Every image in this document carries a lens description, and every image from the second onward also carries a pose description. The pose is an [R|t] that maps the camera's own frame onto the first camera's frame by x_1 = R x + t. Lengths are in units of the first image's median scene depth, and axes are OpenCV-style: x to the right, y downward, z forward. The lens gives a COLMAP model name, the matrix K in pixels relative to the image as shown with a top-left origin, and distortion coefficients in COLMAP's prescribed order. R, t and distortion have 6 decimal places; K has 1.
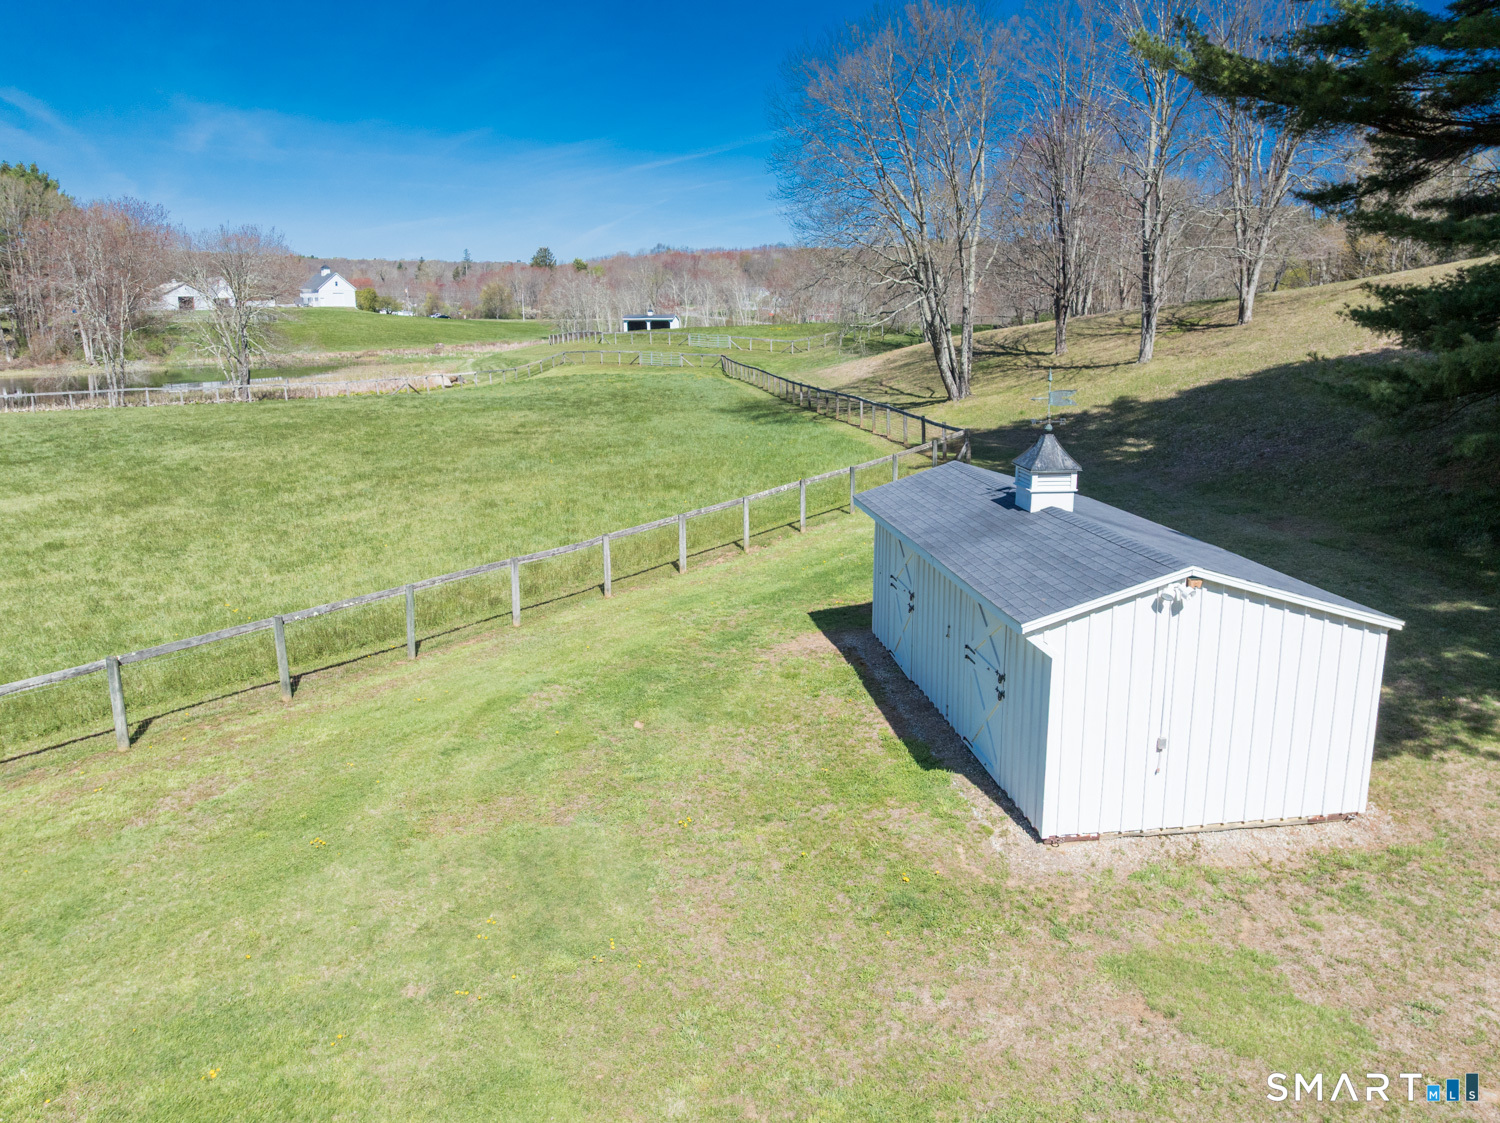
lens RADIAL K [[1063.2, 0, 745.8], [0, 1063.2, 563.9], [0, 0, 1]] dist [-0.045758, 0.022853]
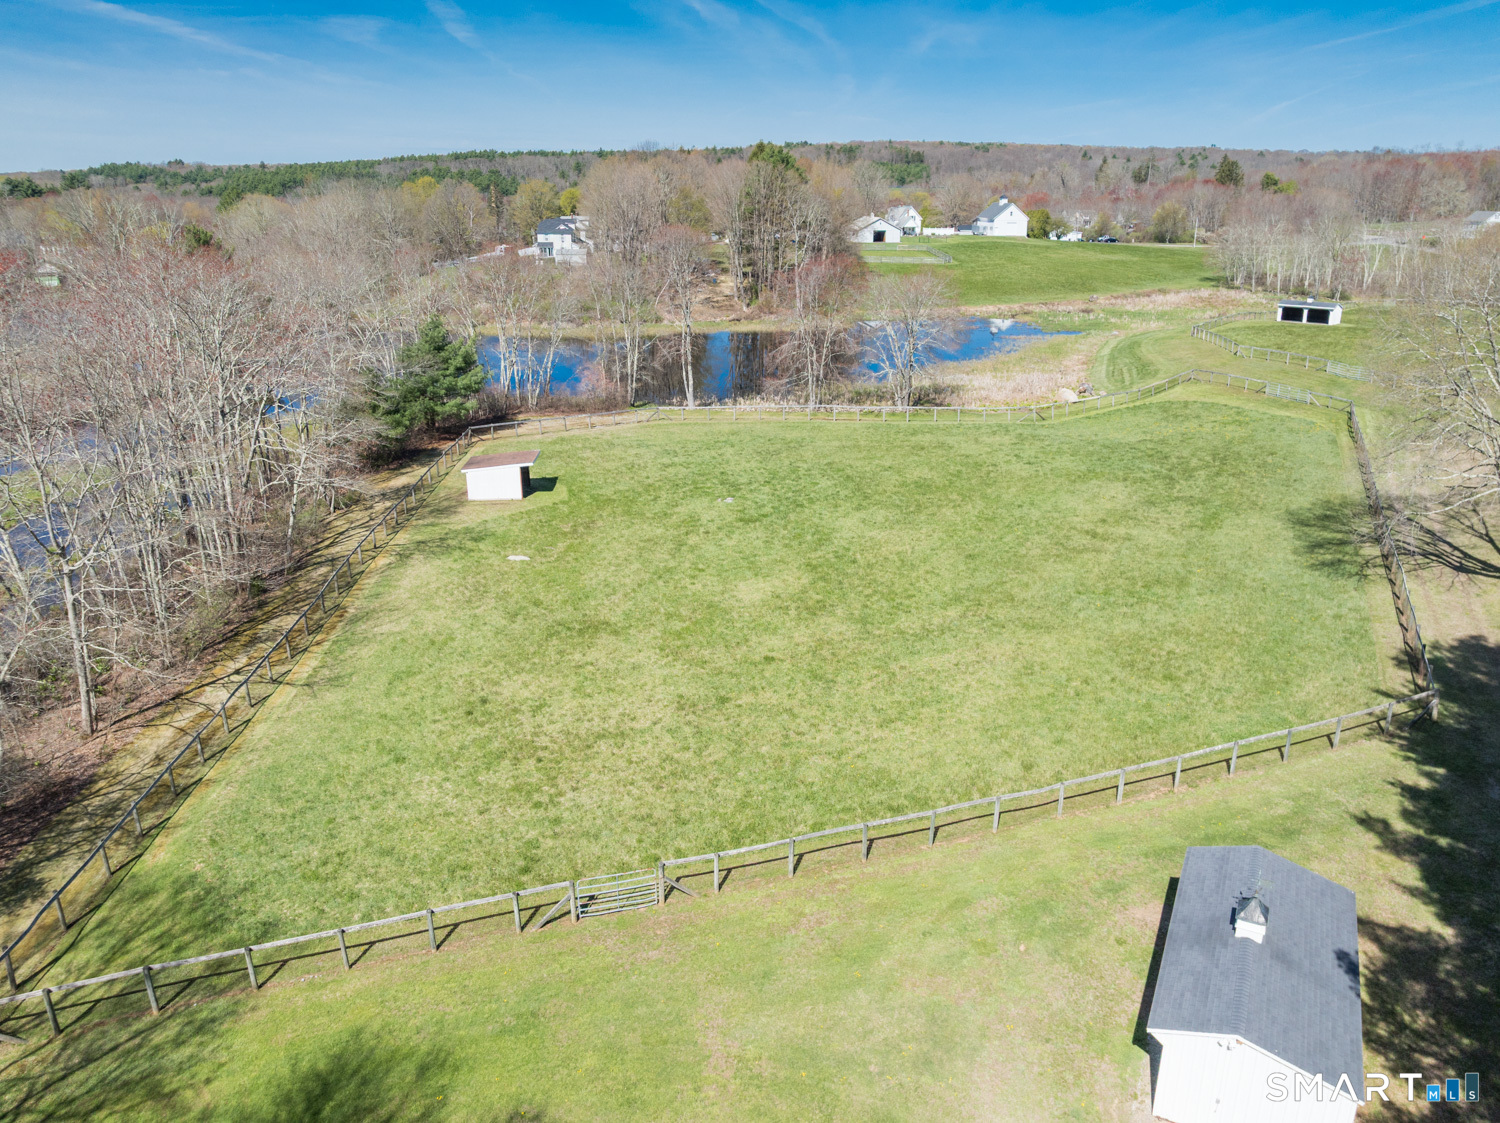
lens RADIAL K [[1063.2, 0, 750.0], [0, 1063.2, 563.7], [0, 0, 1]] dist [-0.045758, 0.022853]
pose [[0.827597, 0.188974, -0.528557, 0.159632], [-0.130840, 0.980633, 0.145738, -0.321442], [0.545861, -0.051456, 0.836294, -0.359772]]
